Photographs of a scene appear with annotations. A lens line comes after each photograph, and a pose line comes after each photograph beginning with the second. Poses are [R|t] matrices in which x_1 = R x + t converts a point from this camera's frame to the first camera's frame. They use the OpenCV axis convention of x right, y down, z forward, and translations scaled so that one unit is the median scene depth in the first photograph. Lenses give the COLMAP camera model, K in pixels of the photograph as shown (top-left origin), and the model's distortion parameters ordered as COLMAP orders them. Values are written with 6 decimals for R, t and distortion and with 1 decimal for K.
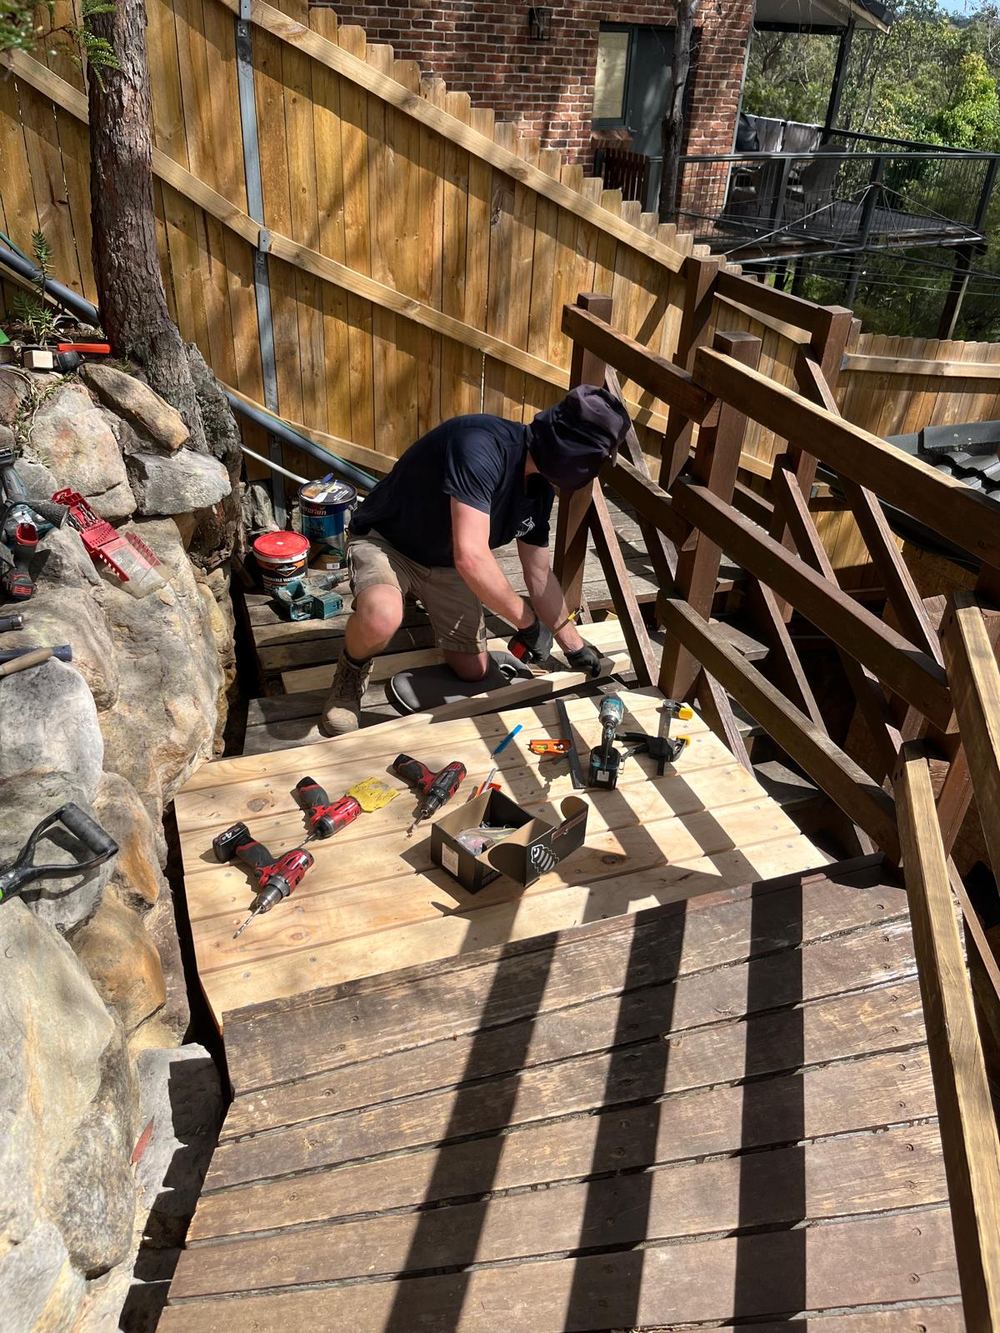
lens RADIAL K [[998.3, 0, 500.0], [0, 998.3, 666.5], [0, 0, 1]] dist [0.052202, -0.091816]
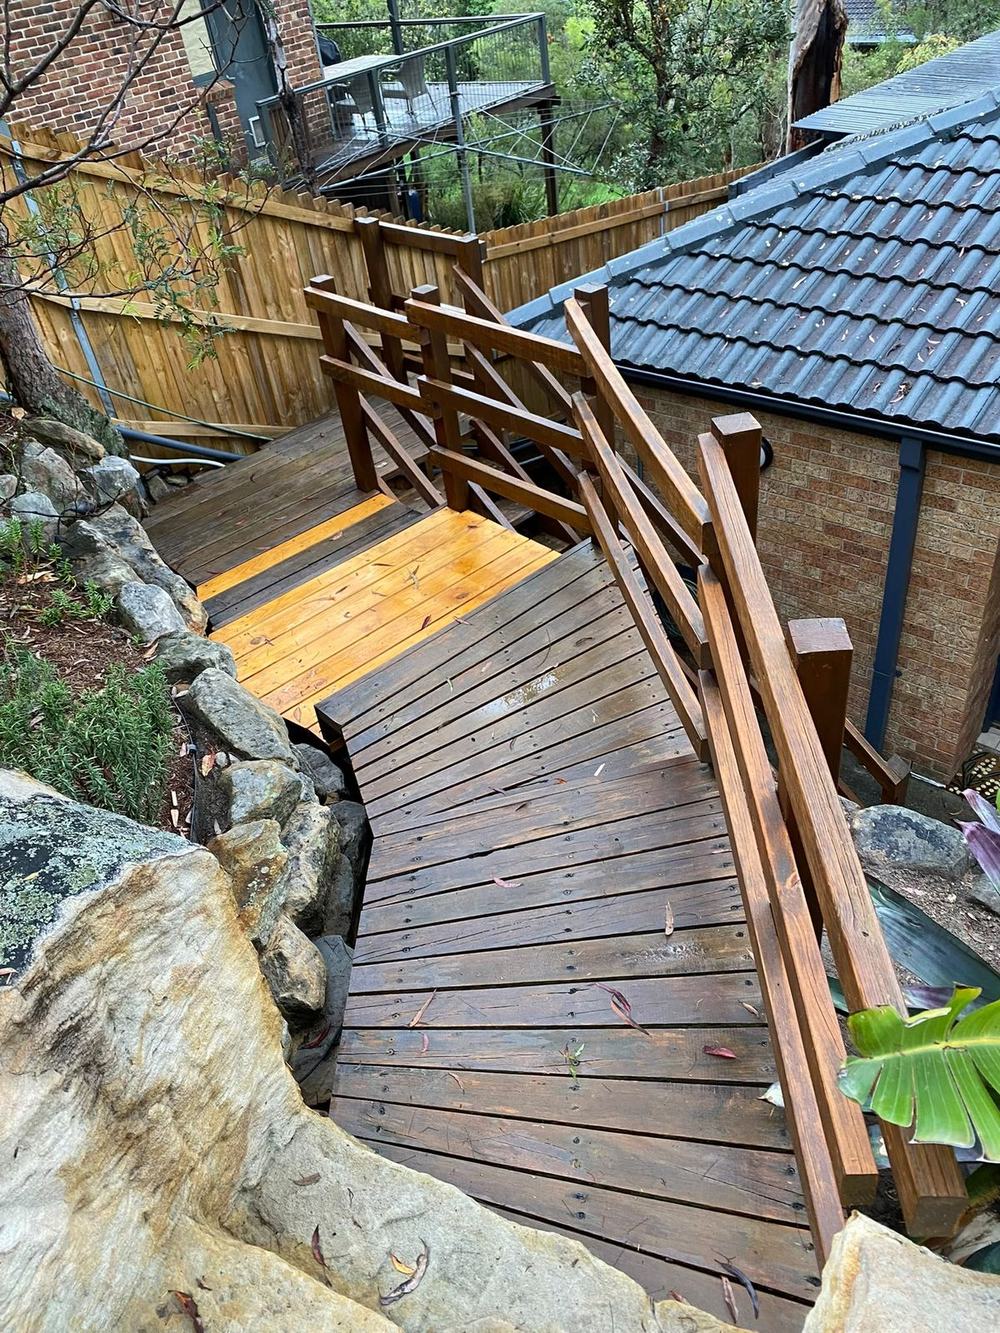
lens RADIAL K [[998.3, 0, 500.0], [0, 998.3, 666.5], [0, 0, 1]] dist [0.052202, -0.091816]
pose [[0.910615, -0.360511, 0.202020, -0.169472], [0.338411, 0.931095, 0.136165, 0.062642], [-0.237188, -0.055629, 0.969870, -0.549711]]
